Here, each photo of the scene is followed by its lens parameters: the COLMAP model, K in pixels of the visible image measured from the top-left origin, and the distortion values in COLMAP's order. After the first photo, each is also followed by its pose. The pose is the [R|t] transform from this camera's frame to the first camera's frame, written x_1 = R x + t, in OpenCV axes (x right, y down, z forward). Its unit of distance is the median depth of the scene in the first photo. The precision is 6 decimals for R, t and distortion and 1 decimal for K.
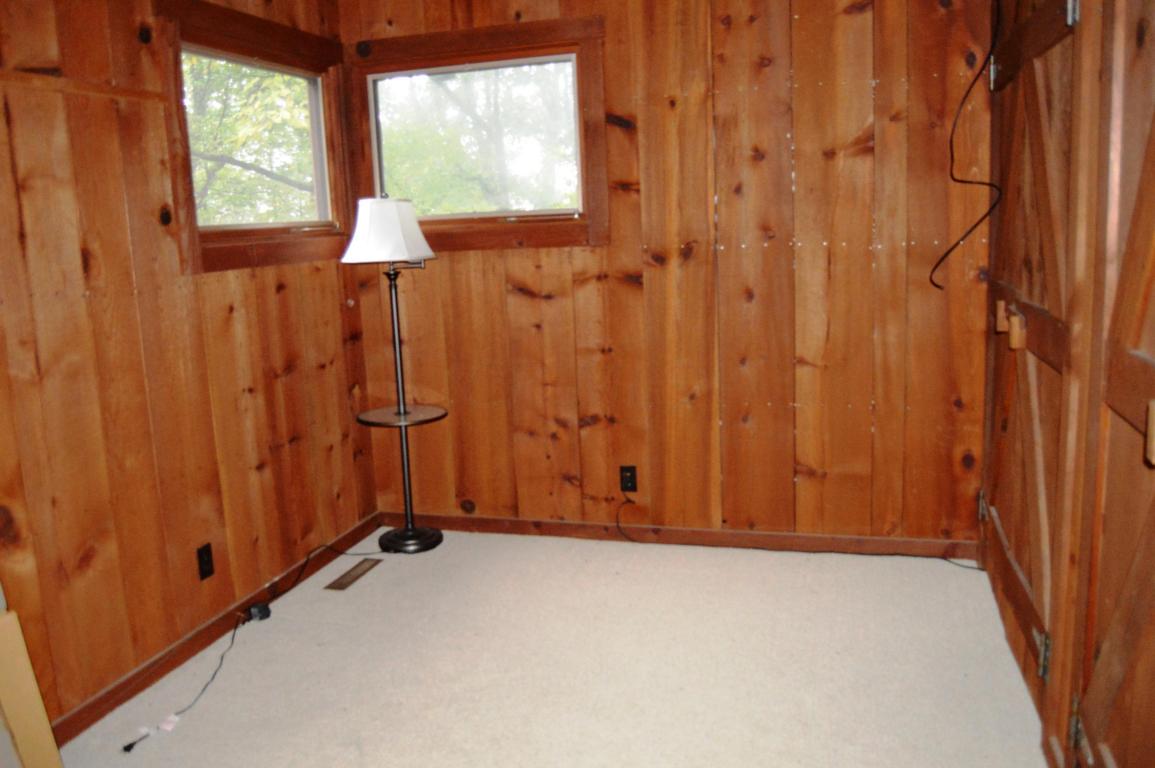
lens RADIAL K [[915.7, 0, 577.5], [0, 915.7, 384.0], [0, 0, 1]] dist [-0.099715, 0.045753]
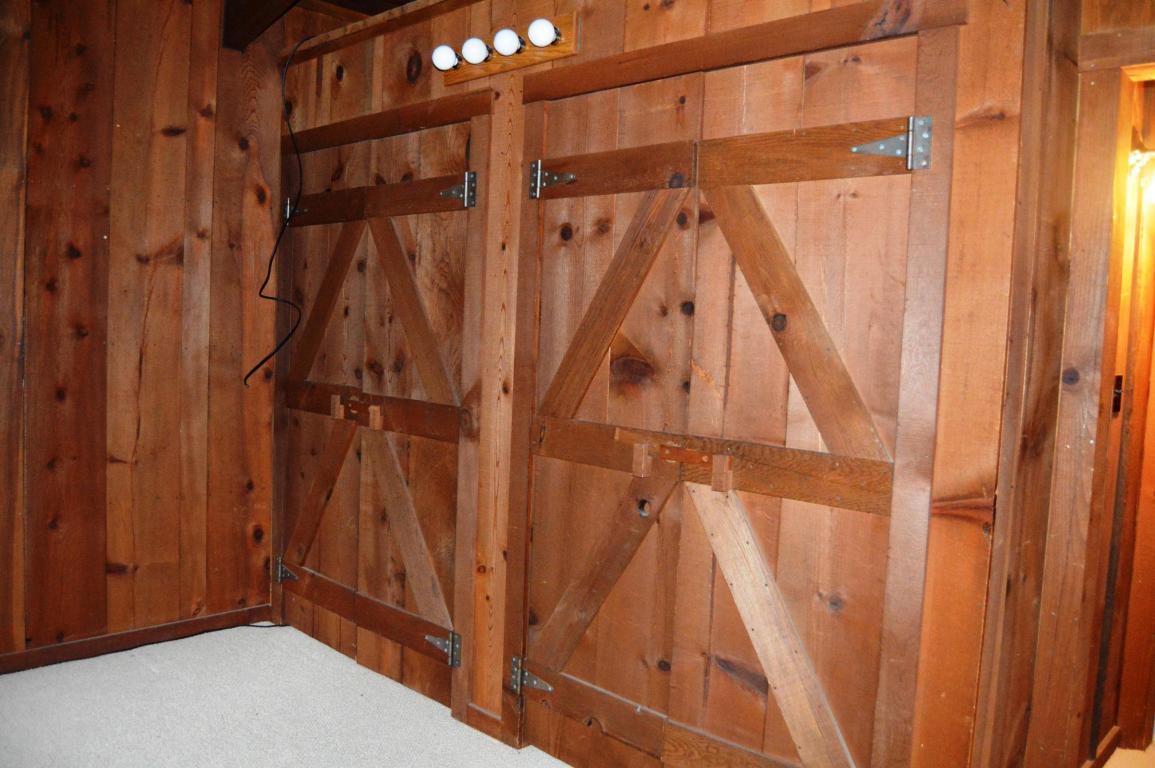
lens RADIAL K [[915.7, 0, 577.5], [0, 915.7, 384.0], [0, 0, 1]] dist [-0.099715, 0.045753]
pose [[0.454638, 0.006680, 0.890651, -0.412377], [0.093594, 0.994077, -0.055231, -0.004856], [-0.885745, 0.108469, 0.451320, 0.091168]]
